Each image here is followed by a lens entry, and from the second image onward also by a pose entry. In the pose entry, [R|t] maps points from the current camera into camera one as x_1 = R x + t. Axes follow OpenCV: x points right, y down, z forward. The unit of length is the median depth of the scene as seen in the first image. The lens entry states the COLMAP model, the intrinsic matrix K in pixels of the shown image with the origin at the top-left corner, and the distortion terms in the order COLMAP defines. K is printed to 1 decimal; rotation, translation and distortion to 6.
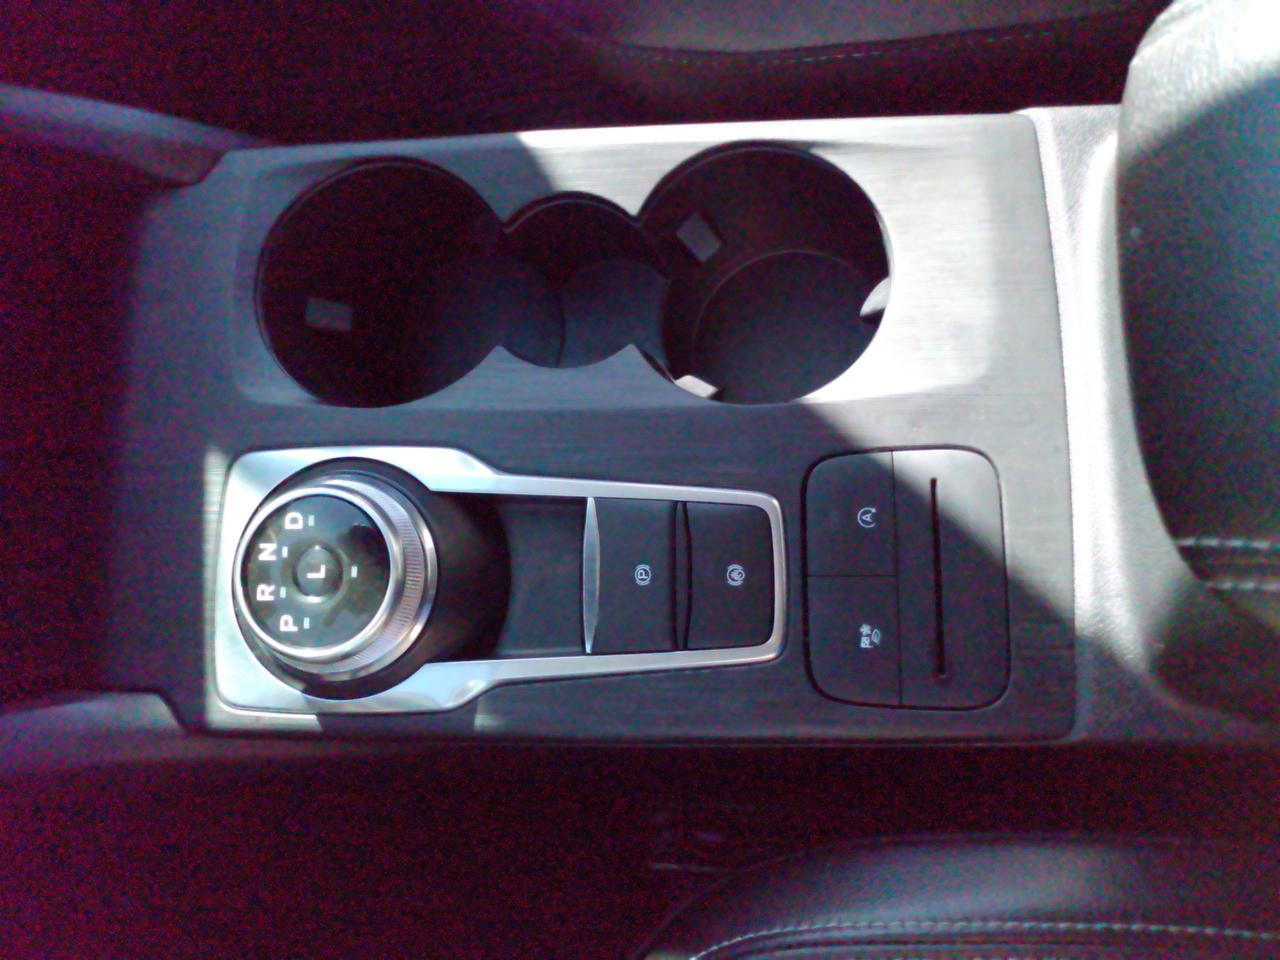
lens RADIAL K [[1014.0, 0, 640.0], [0, 1014.0, 480.0], [0, 0, 1]] dist [0.005119, 0.000283]
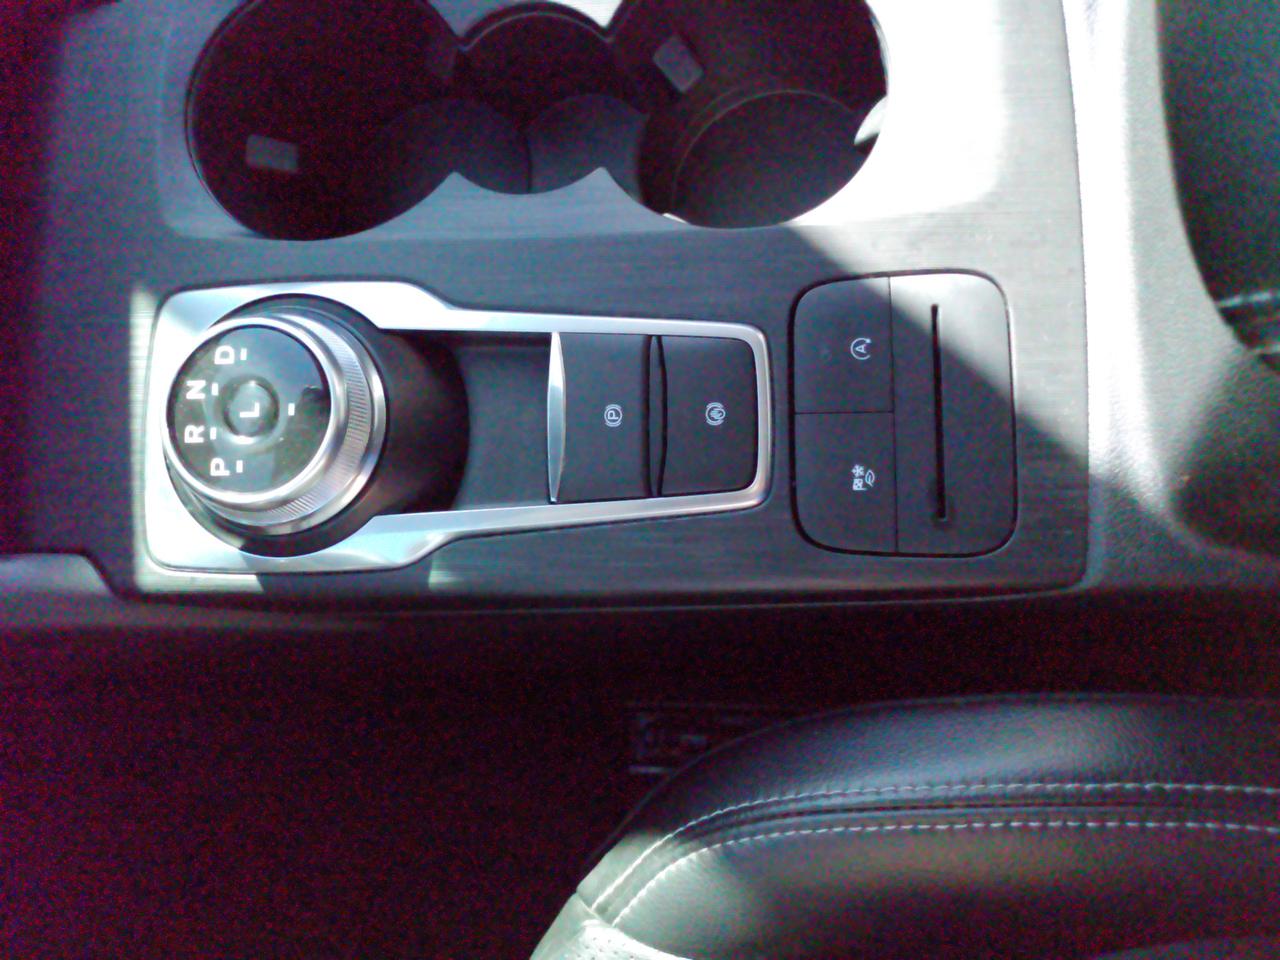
lens RADIAL K [[1022.0, 0, 640.0], [0, 1022.0, 480.0], [0, 0, 1]] dist [-0.001961, -0.001293]
pose [[0.999961, -0.002593, 0.008416, 0.019215], [0.002229, 0.999073, 0.042999, 0.112775], [-0.008520, -0.042978, 0.999040, 0.087281]]
